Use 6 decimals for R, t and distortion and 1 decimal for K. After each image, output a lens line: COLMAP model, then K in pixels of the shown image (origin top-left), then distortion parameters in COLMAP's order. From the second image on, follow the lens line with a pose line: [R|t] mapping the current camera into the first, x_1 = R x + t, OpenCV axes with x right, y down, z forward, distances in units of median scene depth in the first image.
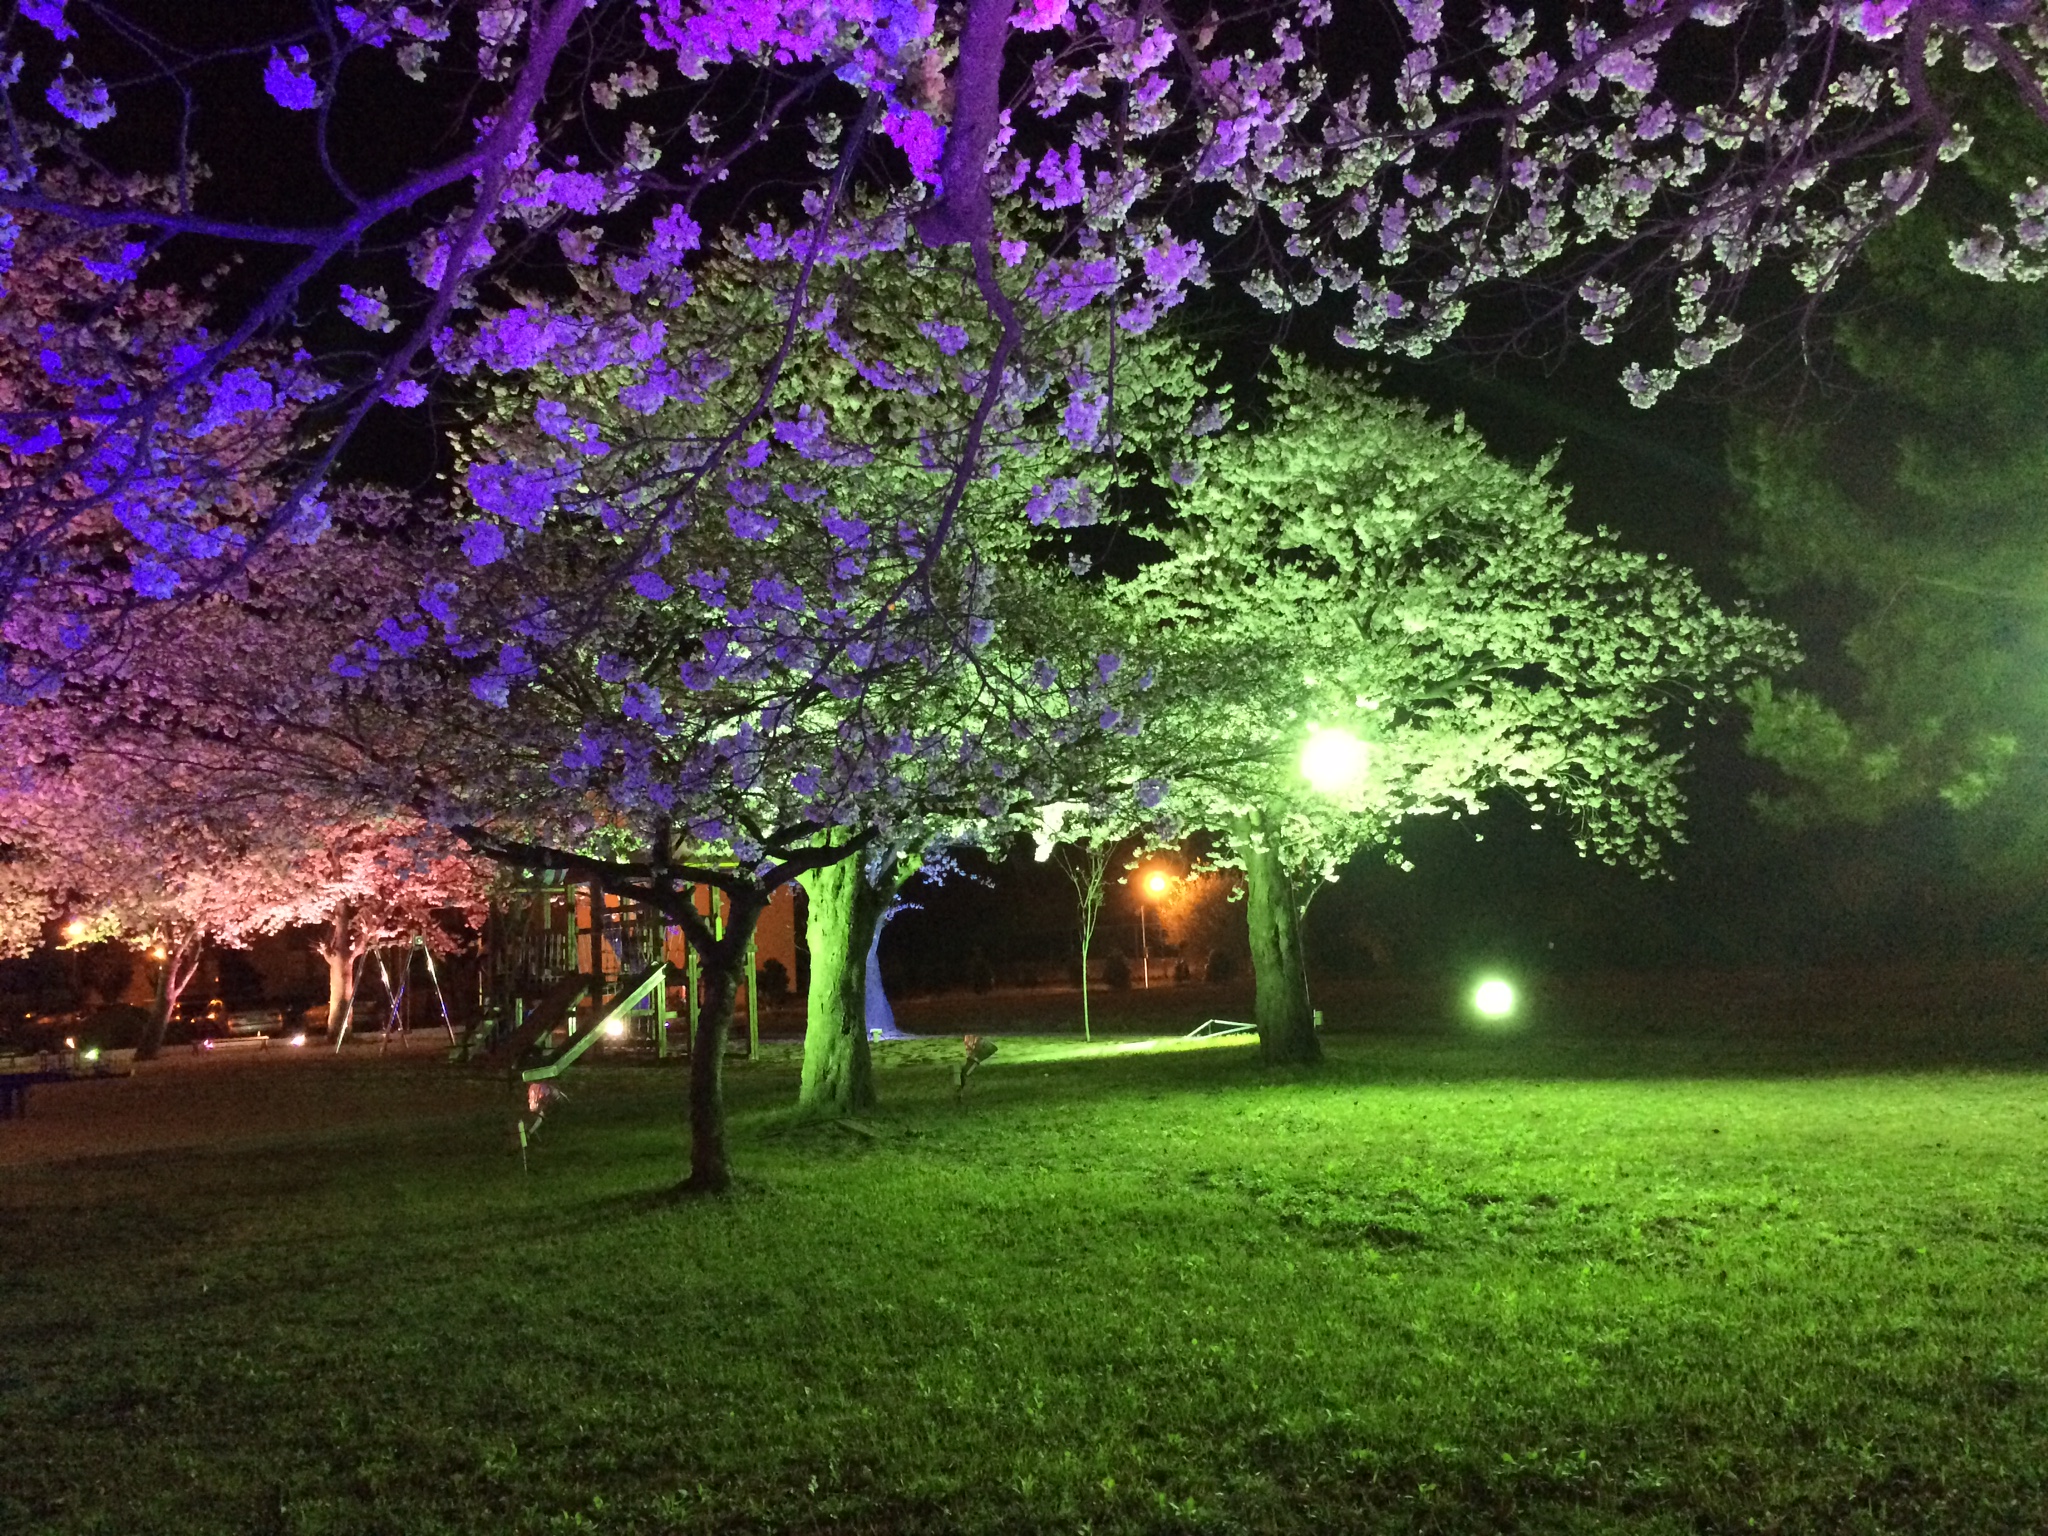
lens RADIAL K [[1712.8, 0, 1025.1], [0, 1712.8, 759.6], [0, 0, 1]] dist [0.063826, -0.103978]
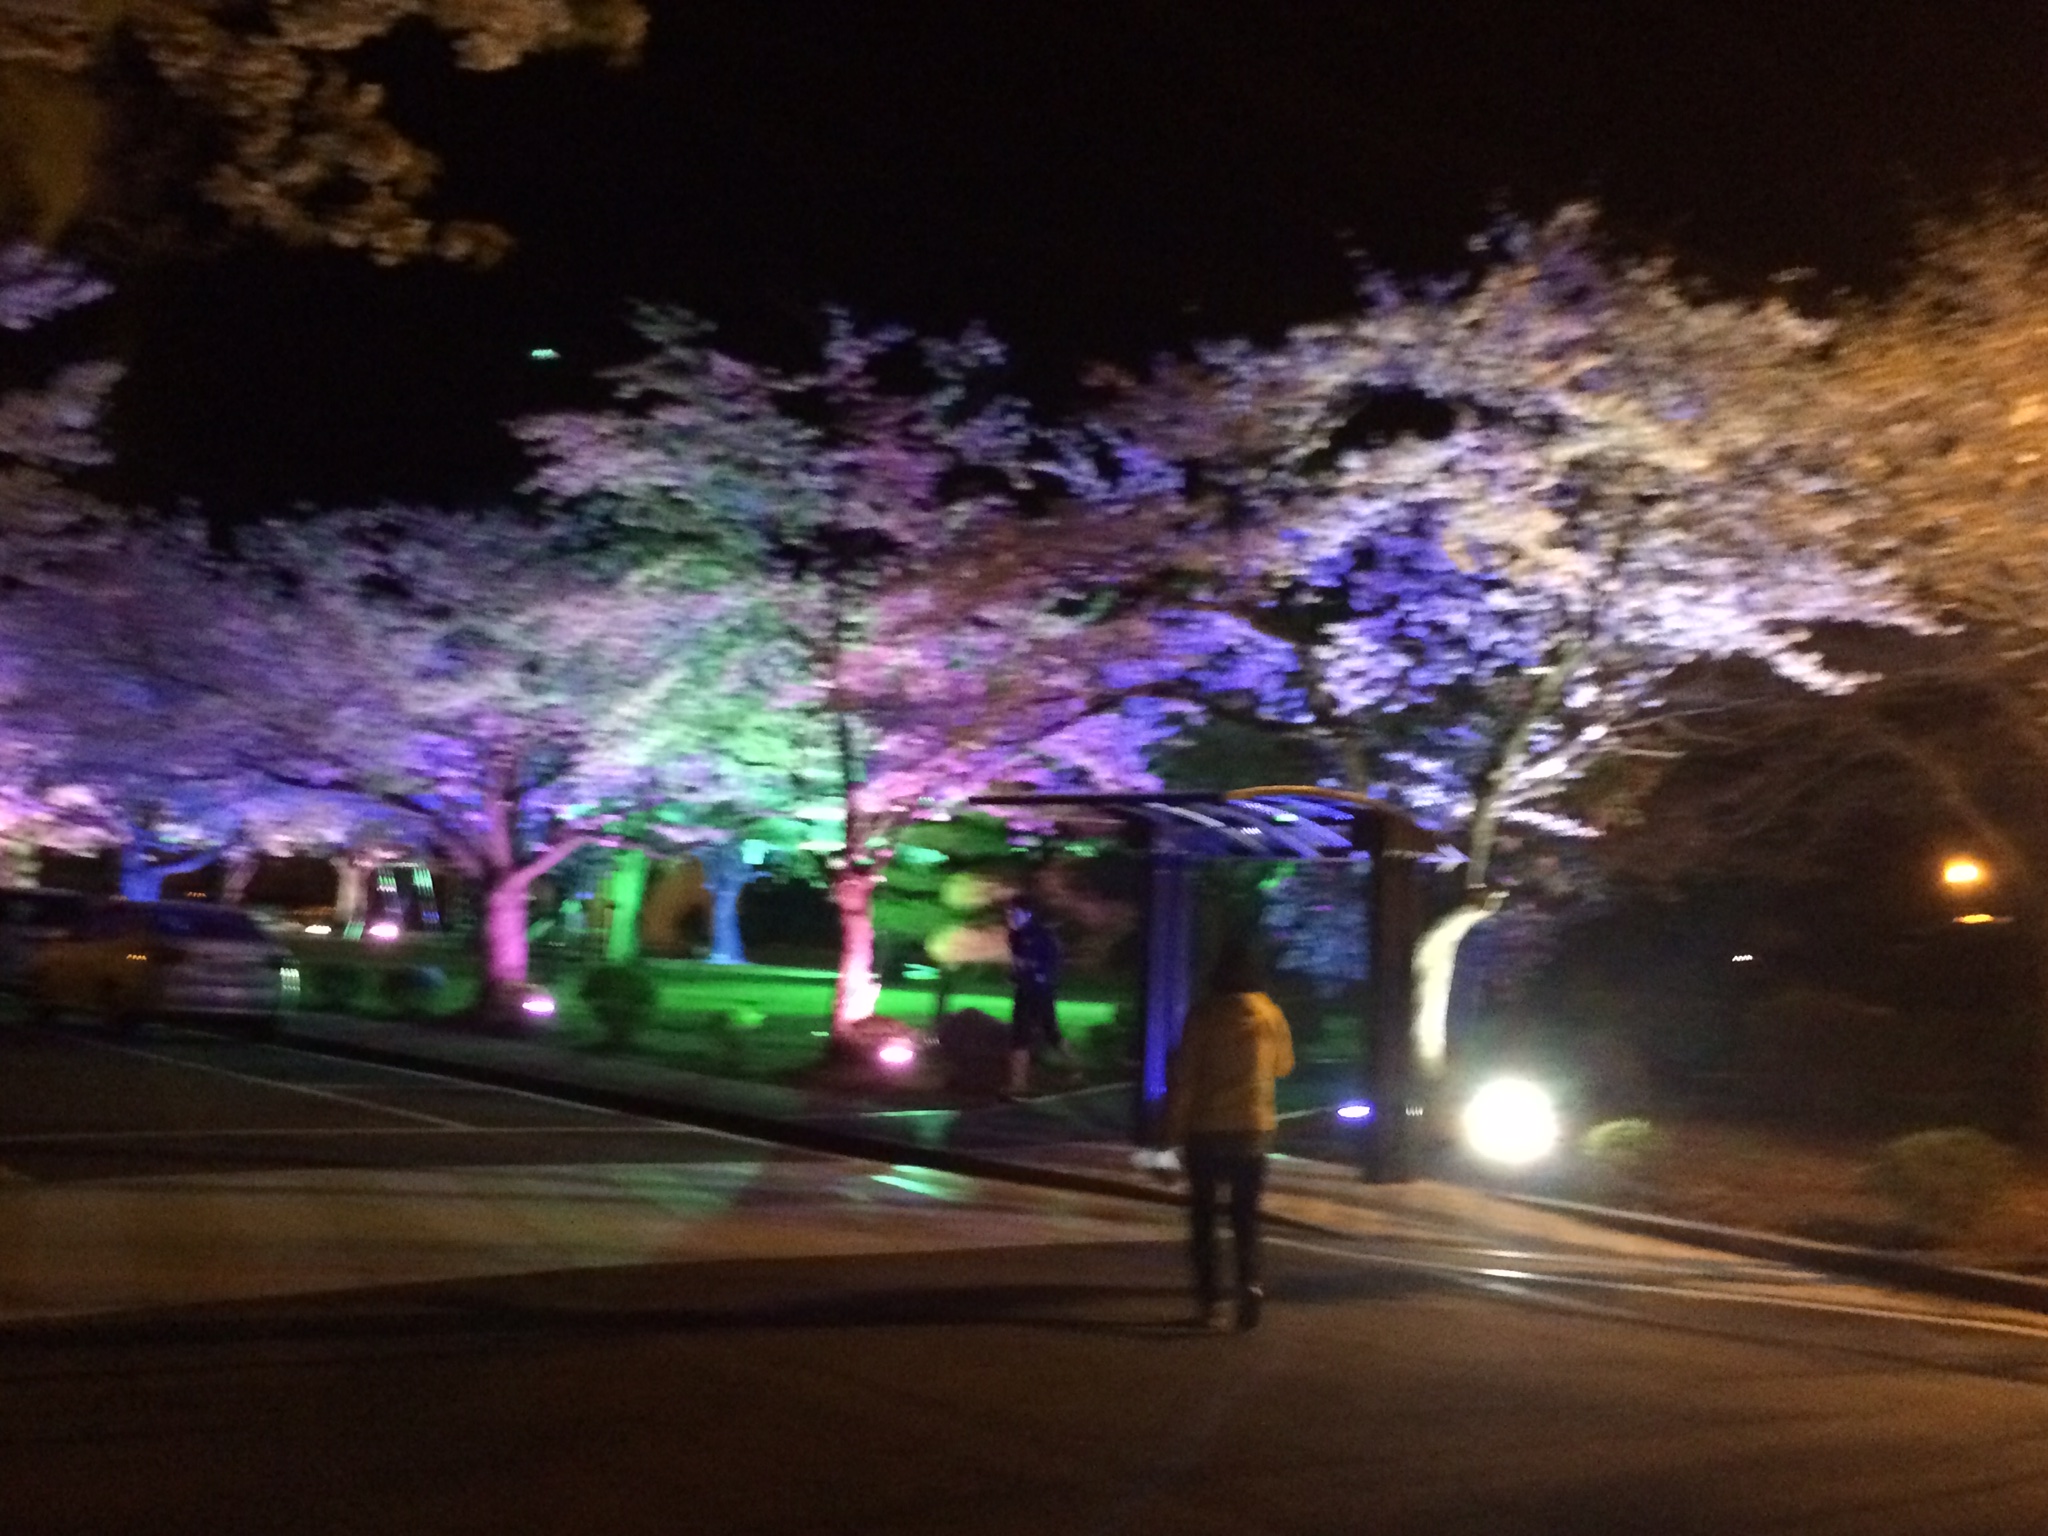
lens RADIAL K [[2265.3, 0, 1019.9], [0, 2265.3, 787.0], [0, 0, 1]] dist [0.027384, 0.000000]
pose [[0.994376, 0.088947, -0.057483, 0.204643], [-0.085887, 0.994858, 0.053666, -0.086031], [0.061961, -0.048427, 0.996903, -0.697644]]
